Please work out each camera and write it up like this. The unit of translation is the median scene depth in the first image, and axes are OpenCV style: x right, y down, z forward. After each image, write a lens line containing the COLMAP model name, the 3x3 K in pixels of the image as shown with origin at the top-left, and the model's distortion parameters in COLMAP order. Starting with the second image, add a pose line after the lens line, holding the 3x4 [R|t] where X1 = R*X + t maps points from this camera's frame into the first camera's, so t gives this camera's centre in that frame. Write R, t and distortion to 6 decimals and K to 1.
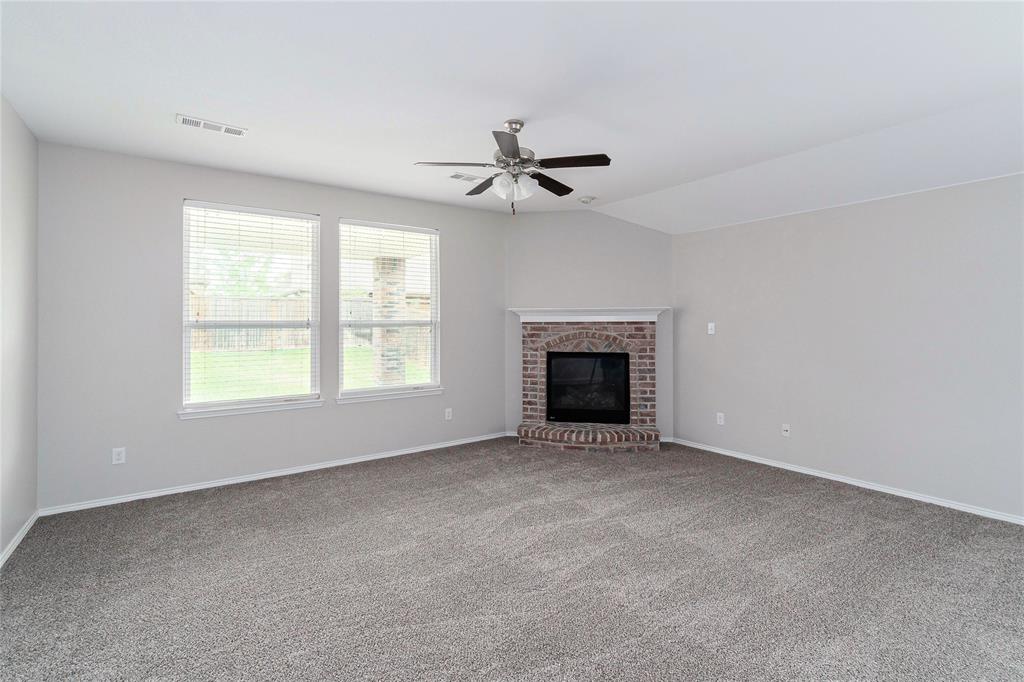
lens RADIAL K [[464.7, 0, 509.5], [0, 464.7, 319.7], [0, 0, 1]] dist [-0.000094, 0.000183]
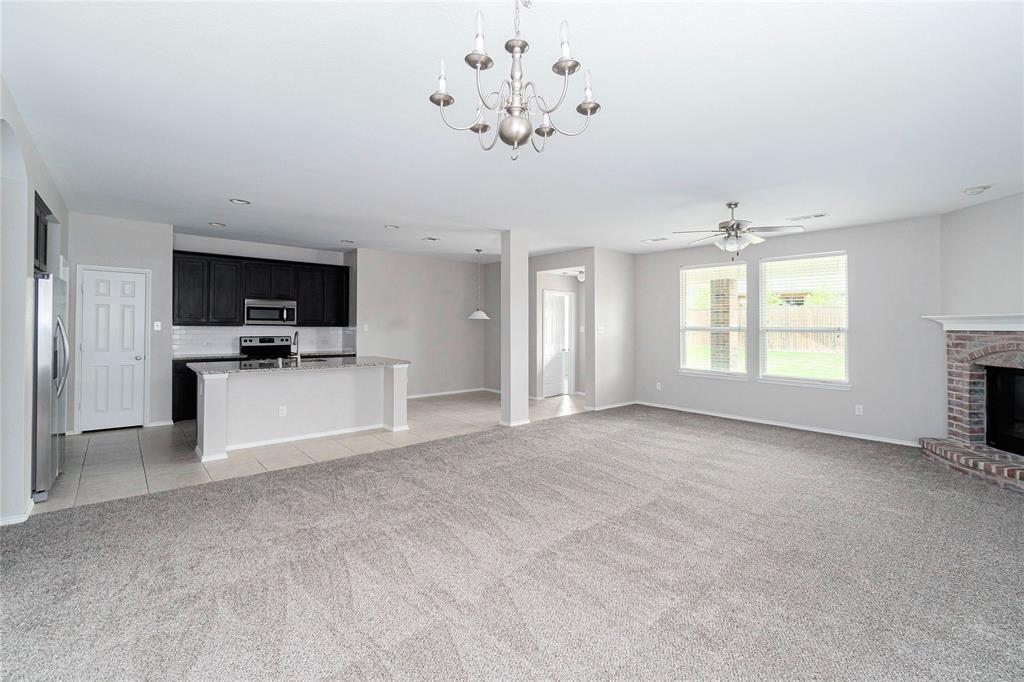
lens RADIAL K [[433.4, 0, 513.8], [0, 433.4, 315.6], [0, 0, 1]] dist [-0.000149, 0.000267]
pose [[0.118472, -0.018814, -0.992779, 0.819185], [-0.003311, 0.999807, -0.019343, -0.005006], [0.992952, 0.005579, 0.118387, 0.033907]]
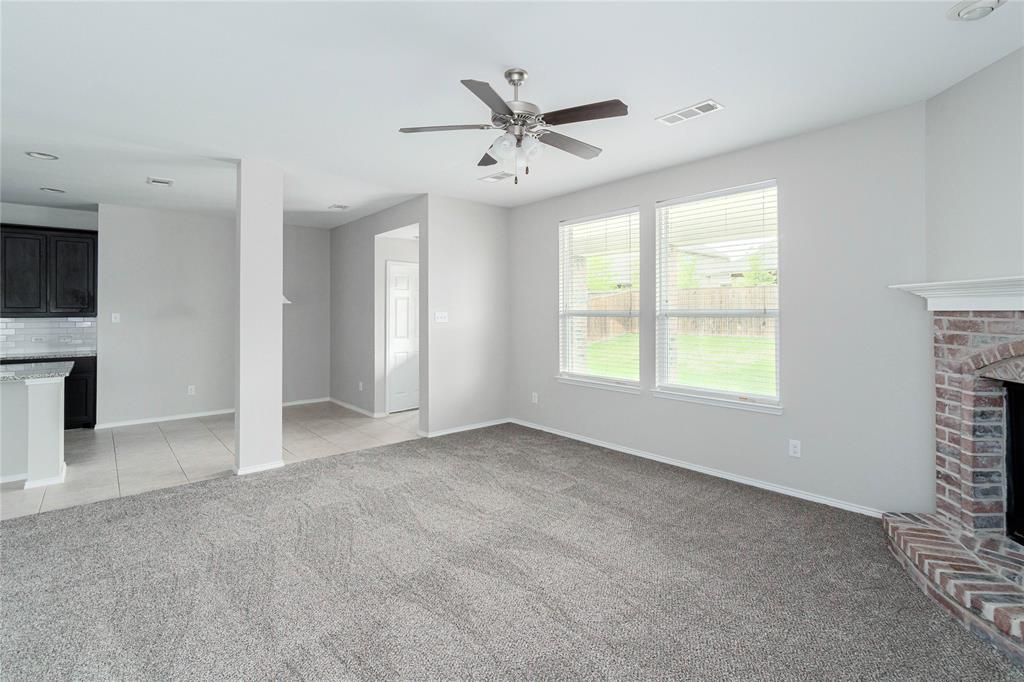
lens RADIAL K [[468.8, 0, 506.2], [0, 468.8, 307.1], [0, 0, 1]] dist [0.000673, 0.000015]
pose [[0.107368, -0.008313, -0.994185, 0.494123], [0.009383, 0.999929, -0.007348, 0.000555], [0.994175, -0.008540, 0.107438, 0.510854]]
